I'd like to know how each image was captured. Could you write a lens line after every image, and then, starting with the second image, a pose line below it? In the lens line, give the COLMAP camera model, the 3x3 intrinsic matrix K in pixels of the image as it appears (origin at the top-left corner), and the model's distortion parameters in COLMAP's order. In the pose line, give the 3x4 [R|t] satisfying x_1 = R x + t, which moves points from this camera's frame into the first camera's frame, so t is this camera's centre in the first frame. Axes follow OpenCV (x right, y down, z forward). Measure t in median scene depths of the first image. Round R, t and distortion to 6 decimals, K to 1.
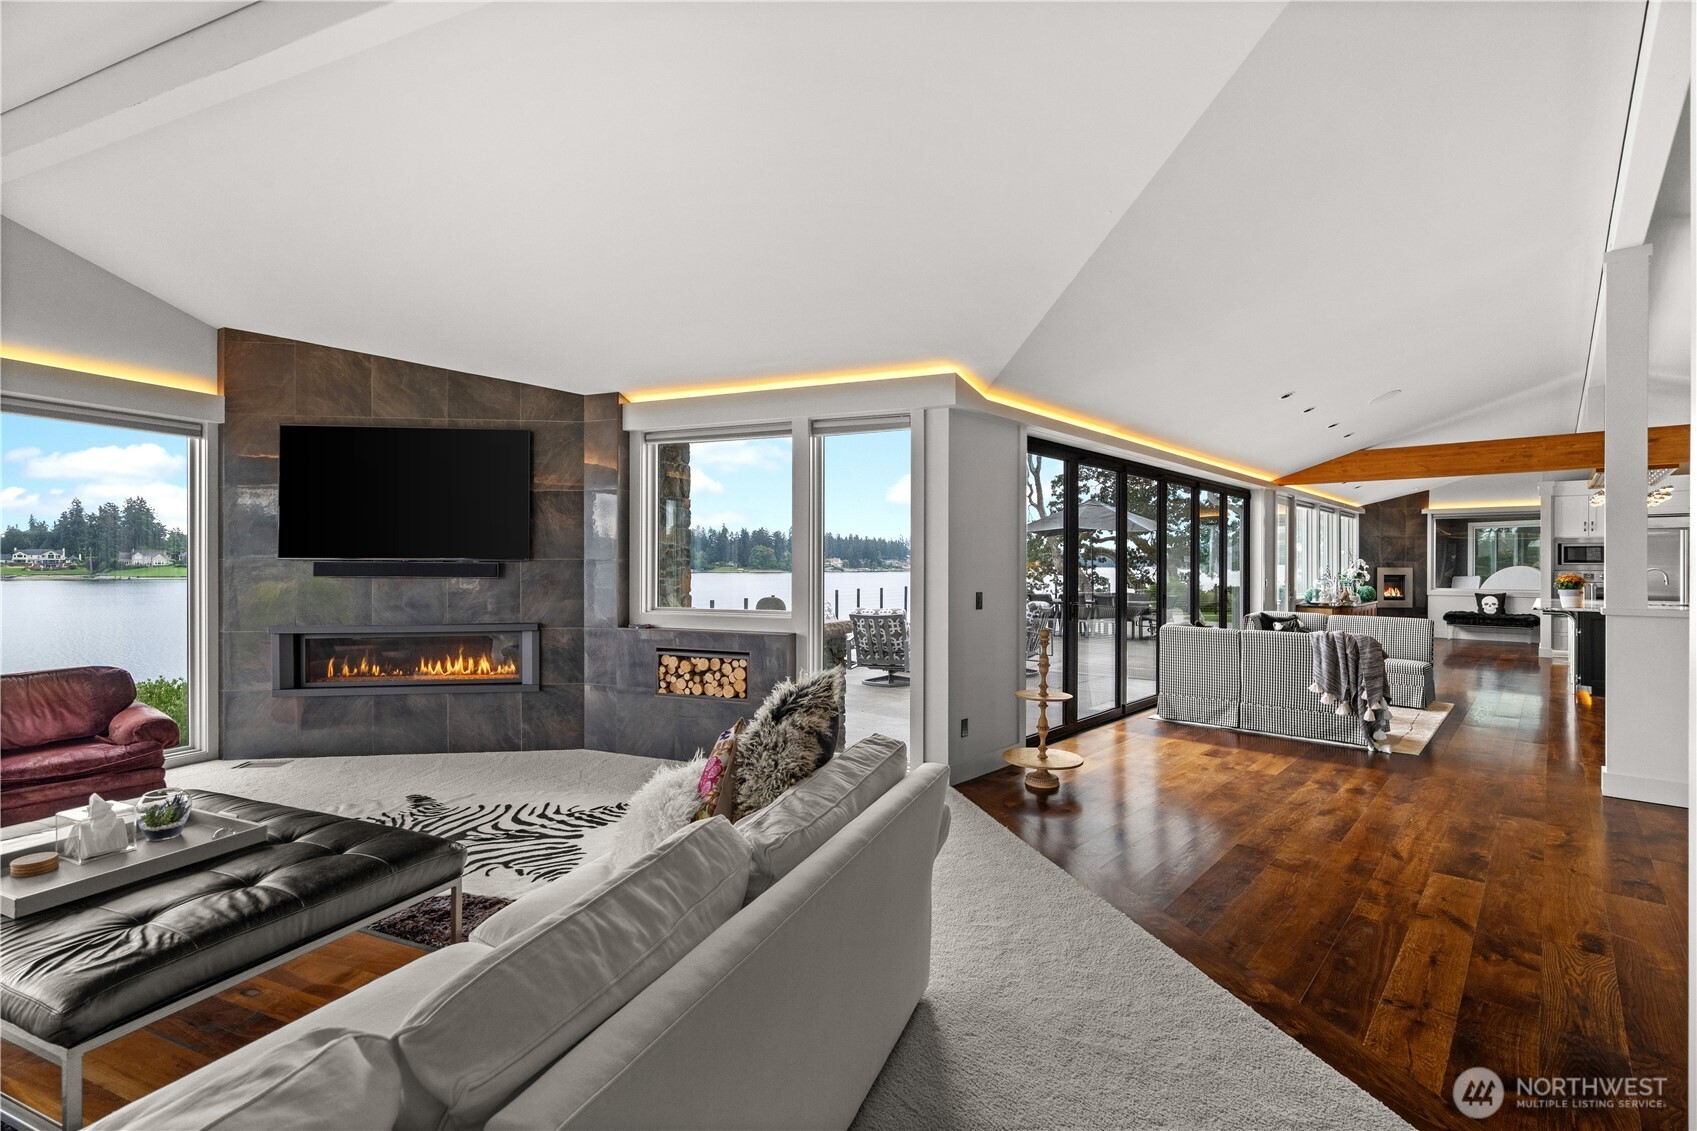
lens RADIAL K [[775.5, 0, 845.2], [0, 775.5, 562.2], [0, 0, 1]] dist [0.000165, 0.000126]
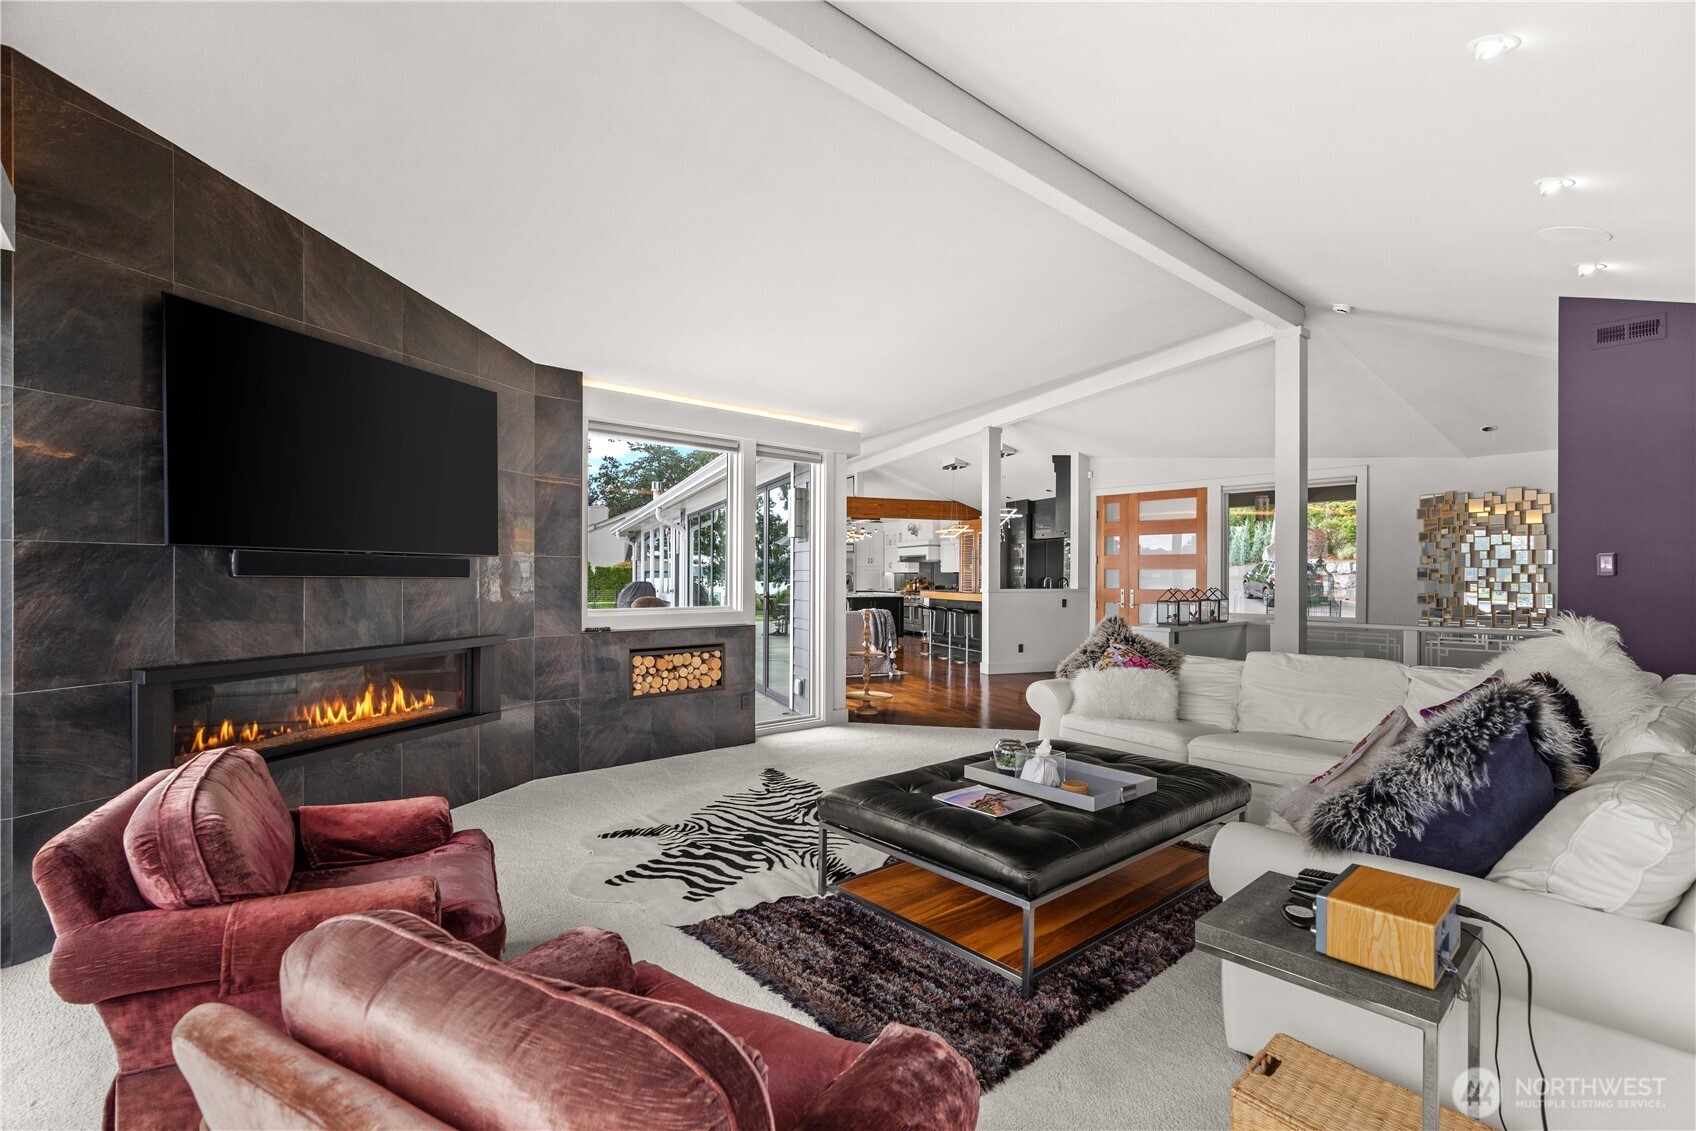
lens RADIAL K [[775.0, 0, 848.9], [0, 775.0, 572.1], [0, 0, 1]] dist [0.000165, 0.000126]
pose [[0.436704, 0.003559, 0.899598, -0.996622], [0.003899, 0.999975, -0.005849, 0.020614], [-0.899597, 0.006061, 0.436679, 0.336420]]
